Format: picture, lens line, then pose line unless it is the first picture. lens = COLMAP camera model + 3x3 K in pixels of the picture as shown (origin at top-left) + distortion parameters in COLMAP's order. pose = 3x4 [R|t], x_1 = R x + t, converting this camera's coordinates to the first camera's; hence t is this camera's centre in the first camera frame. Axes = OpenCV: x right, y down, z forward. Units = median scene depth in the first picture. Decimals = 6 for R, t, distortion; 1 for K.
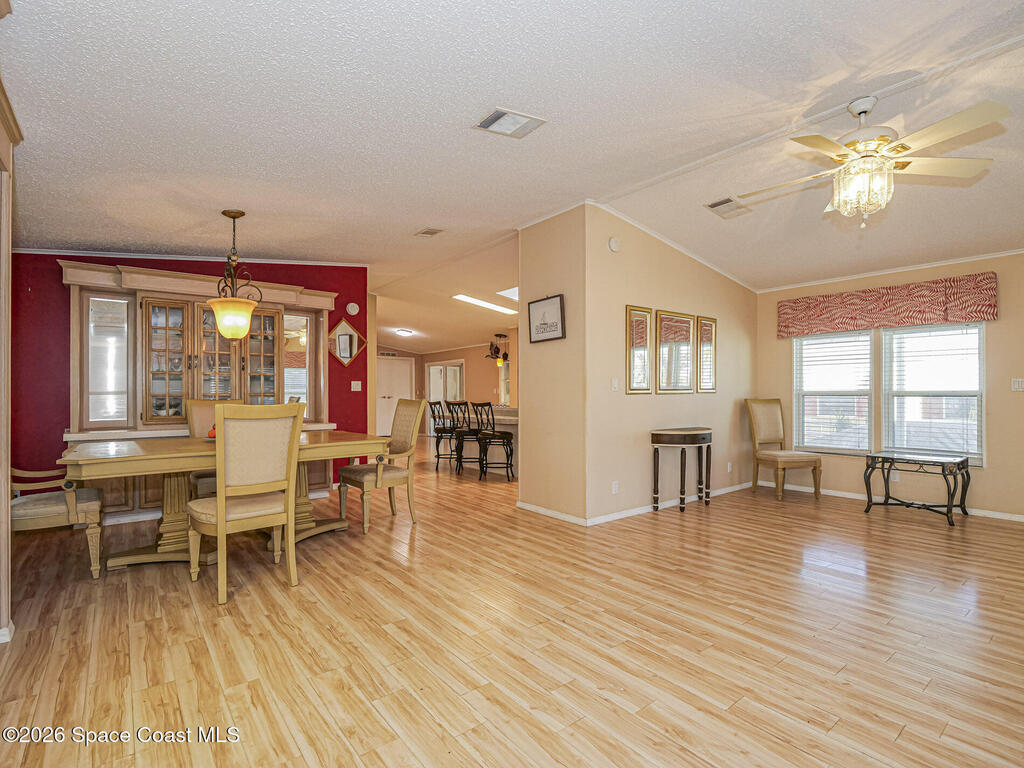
lens RADIAL K [[500.8, 0, 499.1], [0, 500.8, 394.9], [0, 0, 1]] dist [-0.018980, -0.000594]
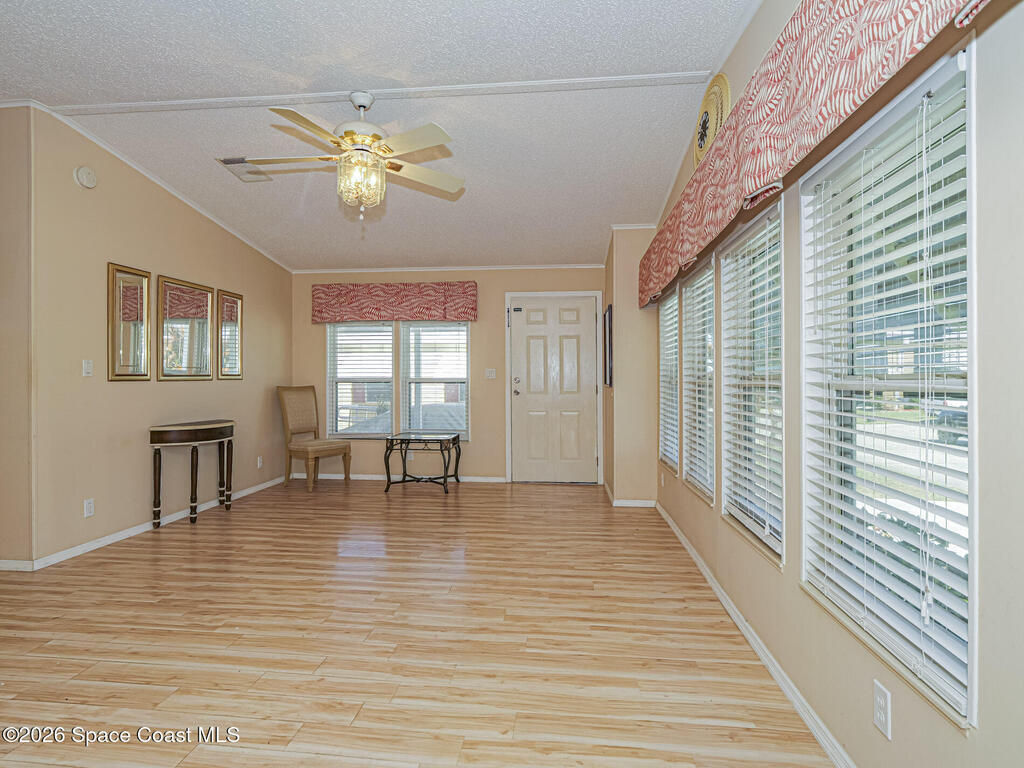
lens RADIAL K [[544.7, 0, 512.0], [0, 544.7, 384.0], [0, 0, 1]] dist [-0.003497, -0.001085]
pose [[0.687278, -0.003350, 0.726387, 0.075630], [0.000929, 0.999993, 0.003732, 0.000431], [-0.726394, -0.001890, 0.687276, -0.003321]]
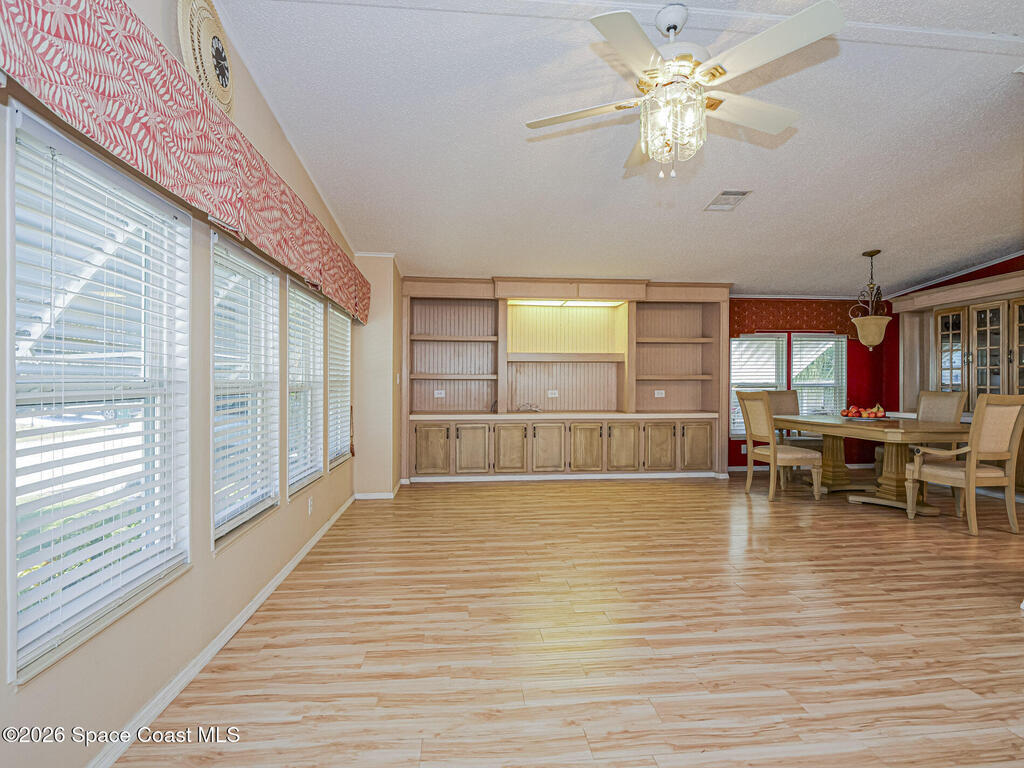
lens RADIAL K [[493.4, 0, 511.1], [0, 493.4, 381.0], [0, 0, 1]] dist [-0.016268, 0.001100]
pose [[-0.530642, -0.002621, -0.847592, 0.894145], [-0.003731, 0.999993, -0.000757, -0.009351], [0.847588, 0.002760, -0.530648, 0.698668]]
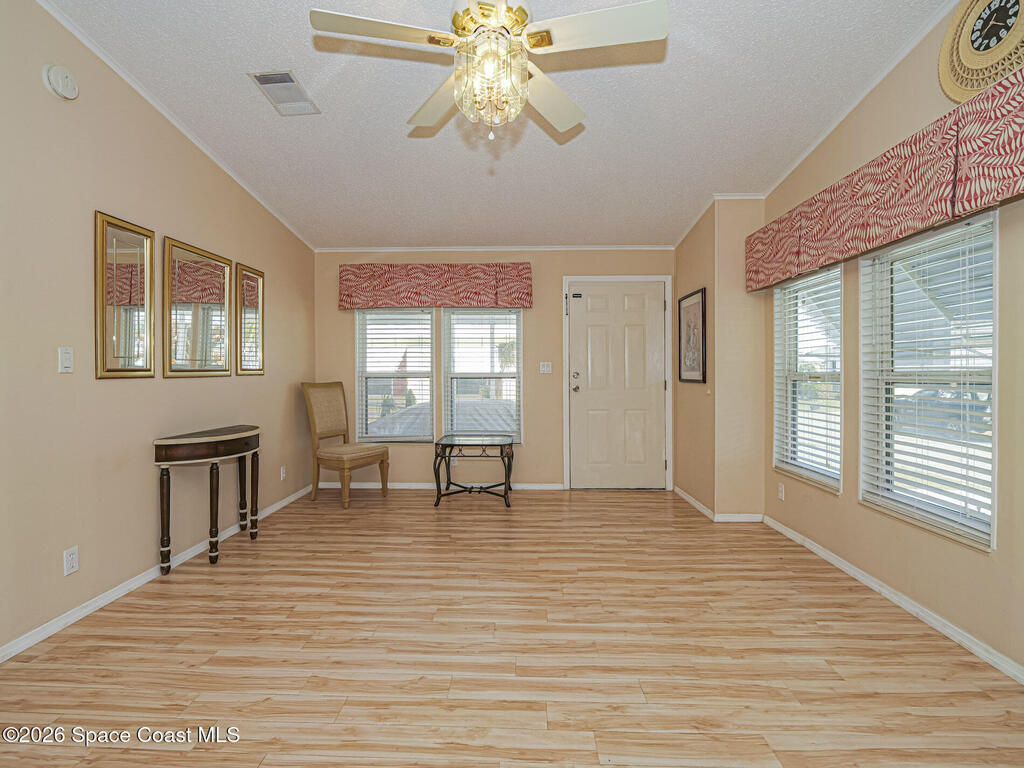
lens RADIAL K [[493.4, 0, 511.1], [0, 493.4, 381.0], [0, 0, 1]] dist [-0.016268, 0.001100]
pose [[0.631936, -0.011873, 0.774929, 0.126139], [0.002526, 0.999909, 0.013260, -0.005081], [-0.775016, -0.006422, 0.631909, 0.315586]]
